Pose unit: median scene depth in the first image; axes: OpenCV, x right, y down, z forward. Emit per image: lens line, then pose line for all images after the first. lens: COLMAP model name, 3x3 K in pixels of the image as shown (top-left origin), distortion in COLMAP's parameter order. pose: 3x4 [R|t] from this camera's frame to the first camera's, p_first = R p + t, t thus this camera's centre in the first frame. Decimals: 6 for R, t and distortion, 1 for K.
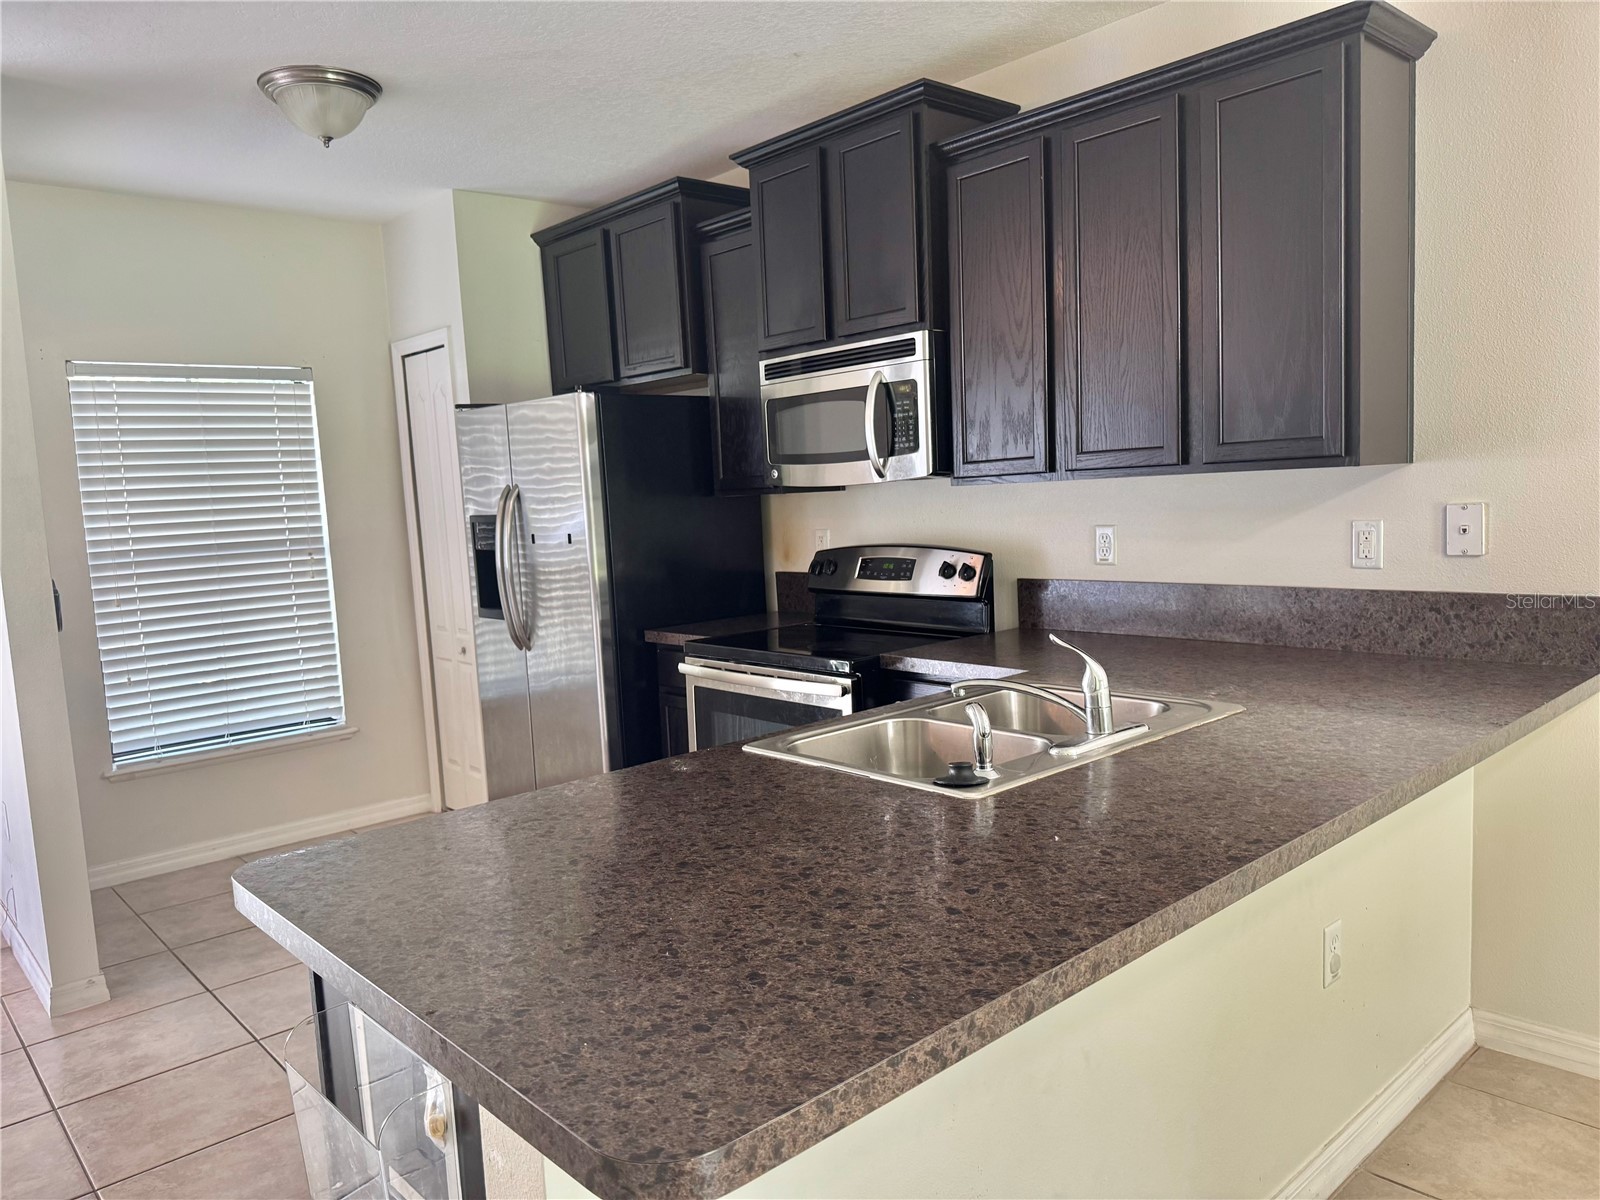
lens RADIAL K [[1138.2, 0, 802.3], [0, 1138.2, 607.6], [0, 0, 1]] dist [0.113425, -0.175109]
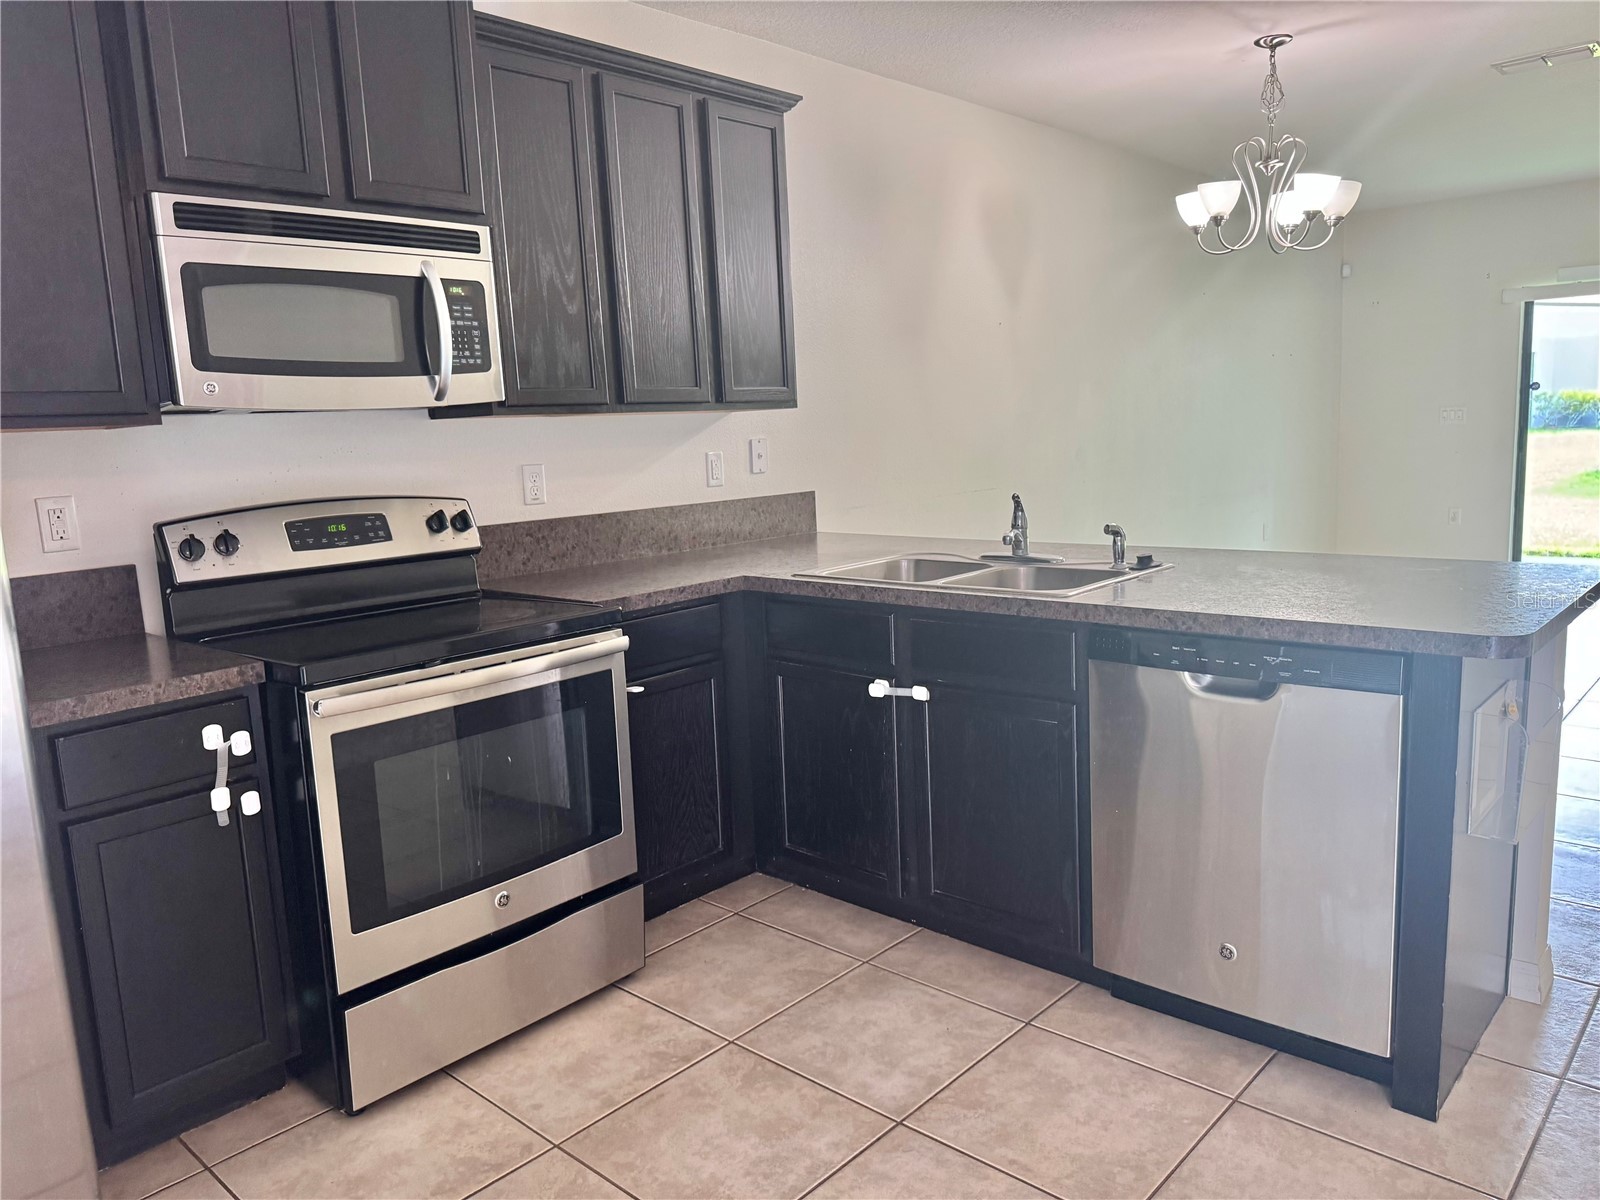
lens RADIAL K [[1165.4, 0, 796.3], [0, 1165.4, 568.2], [0, 0, 1]] dist [0.155414, -0.190848]
pose [[-0.083163, -0.083793, 0.993007, -0.593221], [0.147860, 0.984392, 0.095449, -0.032815], [-0.985506, 0.154764, -0.069476, 0.648937]]
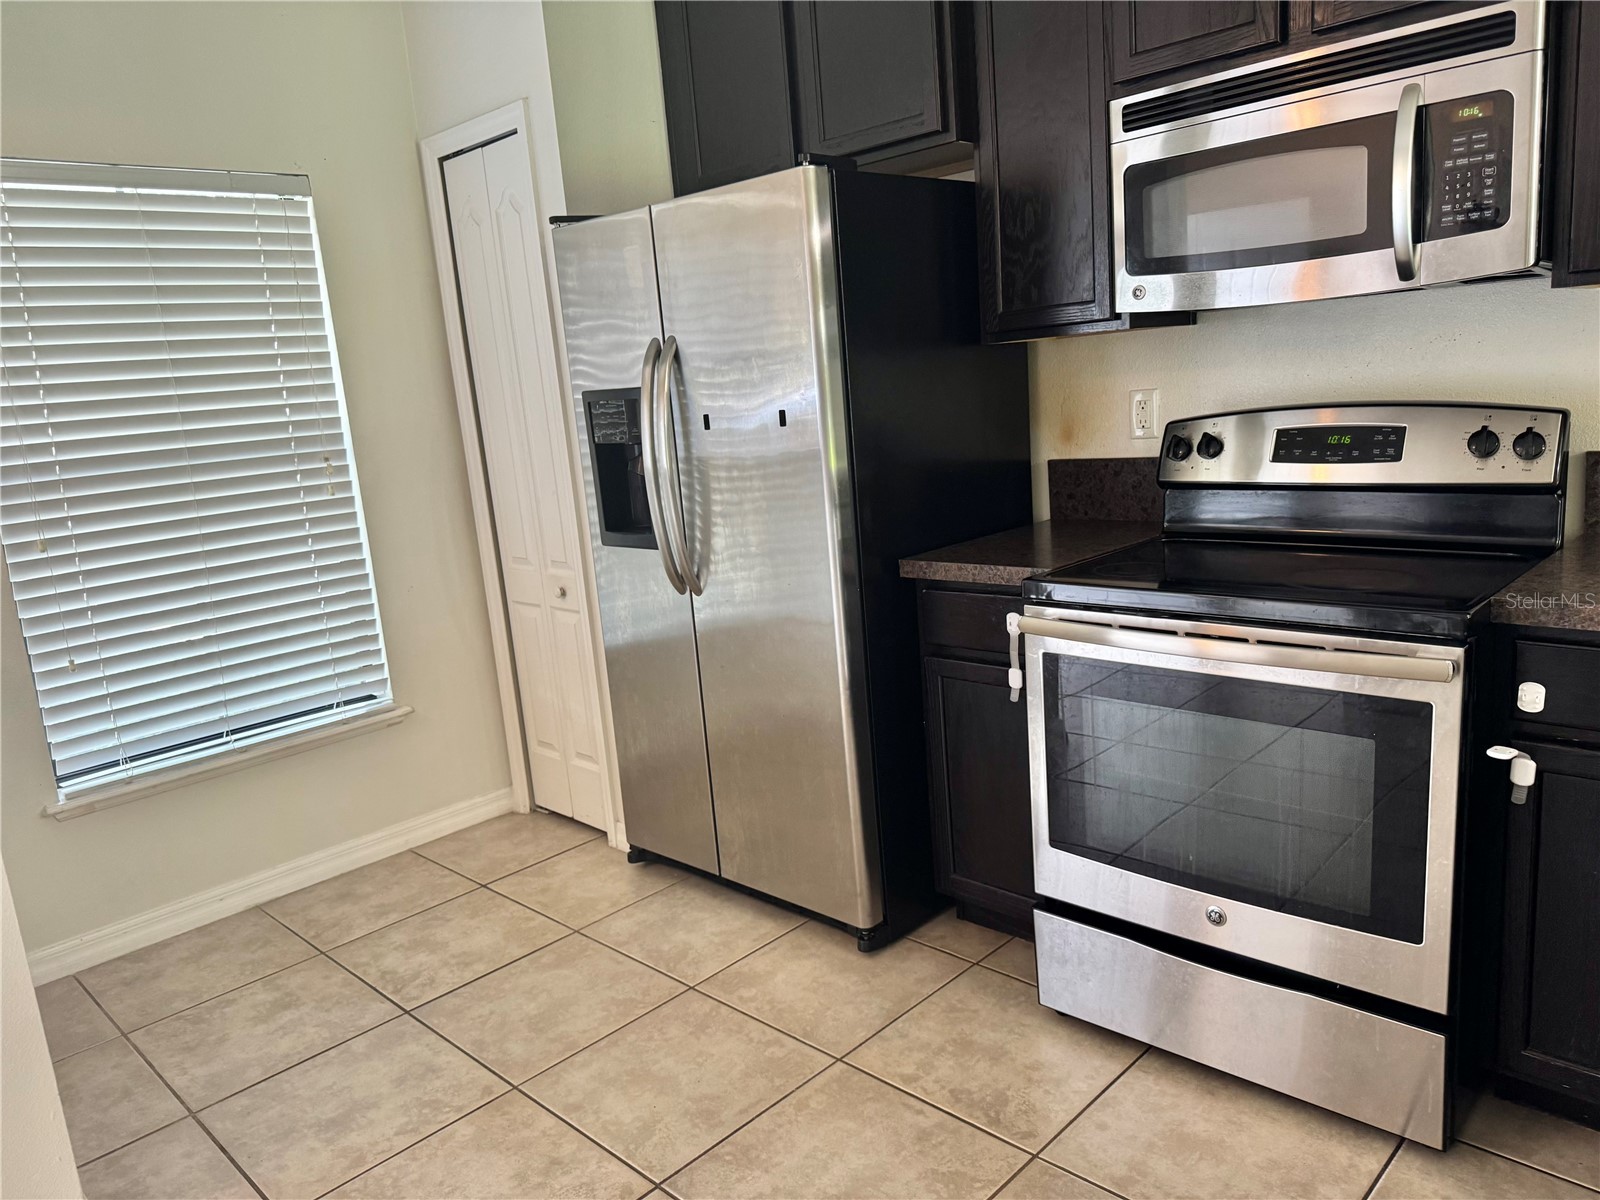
lens RADIAL K [[1131.9, 0, 804.4], [0, 1131.9, 602.9], [0, 0, 1]] dist [0.103554, -0.140824]
pose [[0.997359, -0.042817, 0.058665, -0.210202], [0.037621, 0.995499, 0.086984, -0.011752], [-0.062125, -0.084547, 0.994481, 0.338538]]
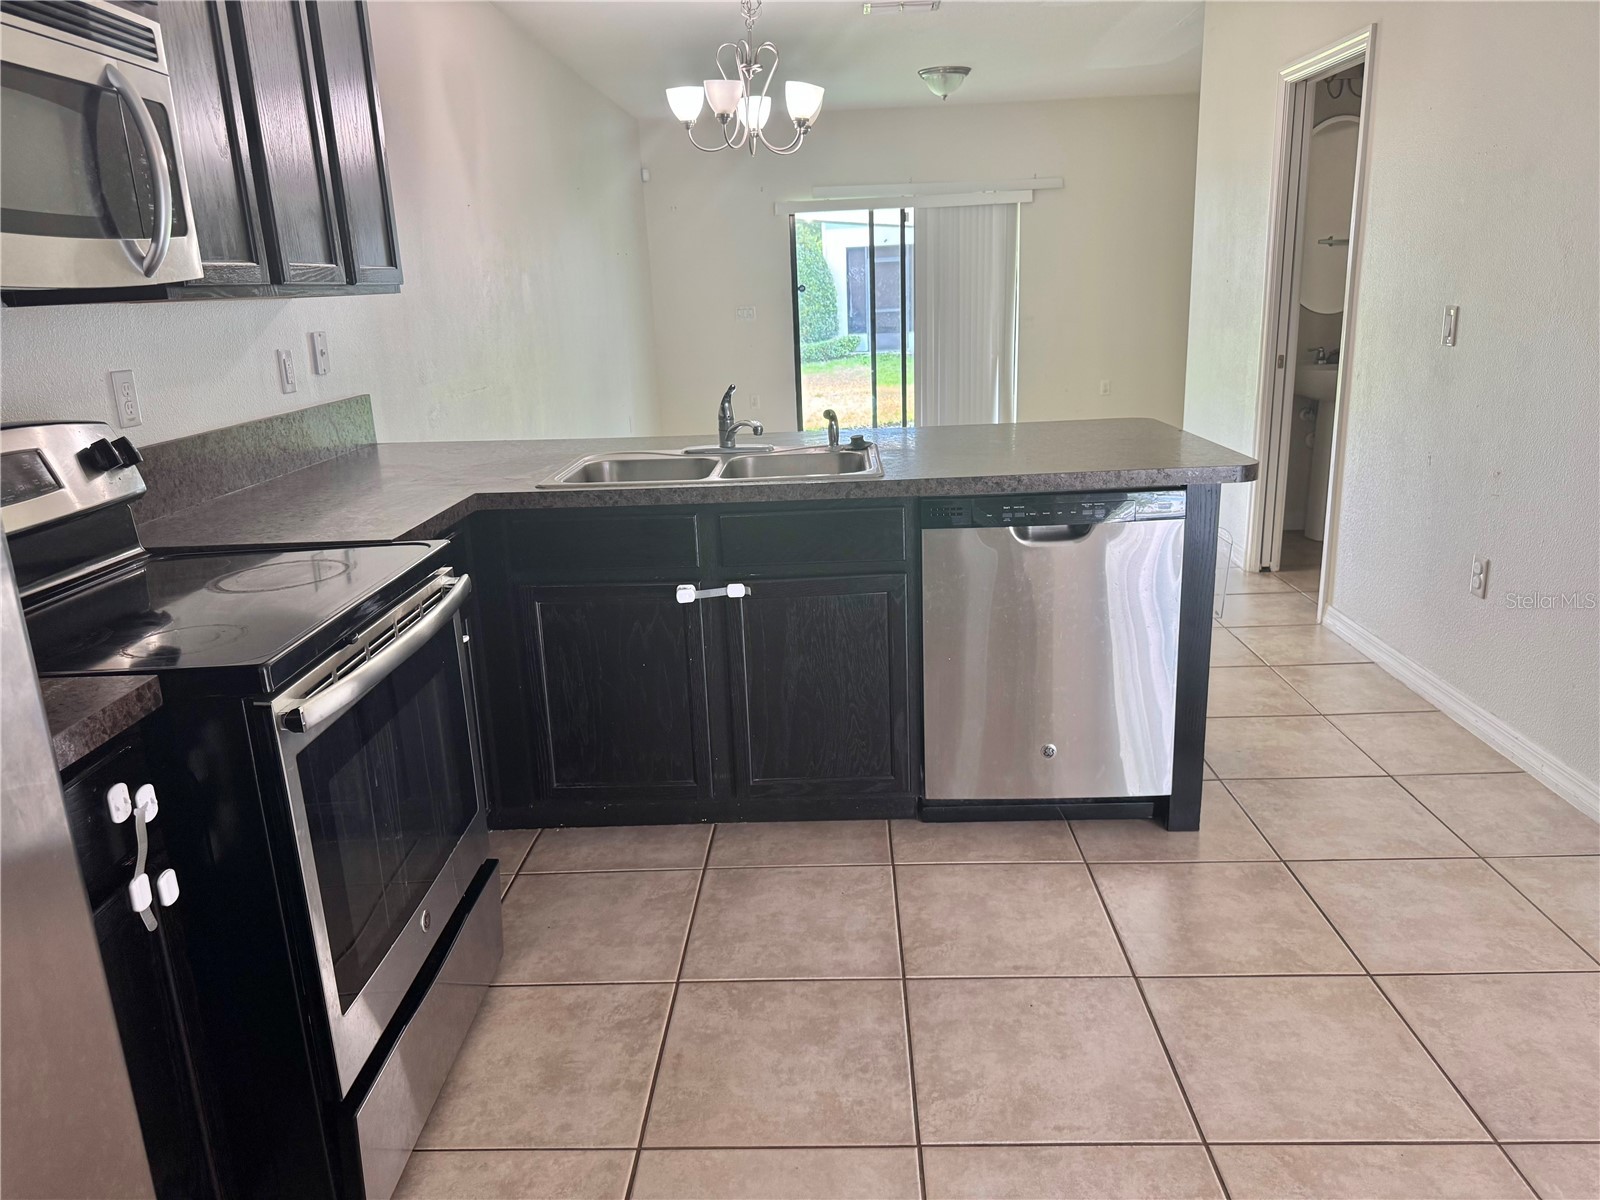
lens RADIAL K [[1165.4, 0, 796.3], [0, 1165.4, 568.2], [0, 0, 1]] dist [0.155414, -0.190848]
pose [[-0.713601, -0.100567, 0.693296, -0.429154], [0.138499, 0.949857, 0.280338, -0.077654], [-0.686725, 0.296070, -0.663891, 0.939238]]
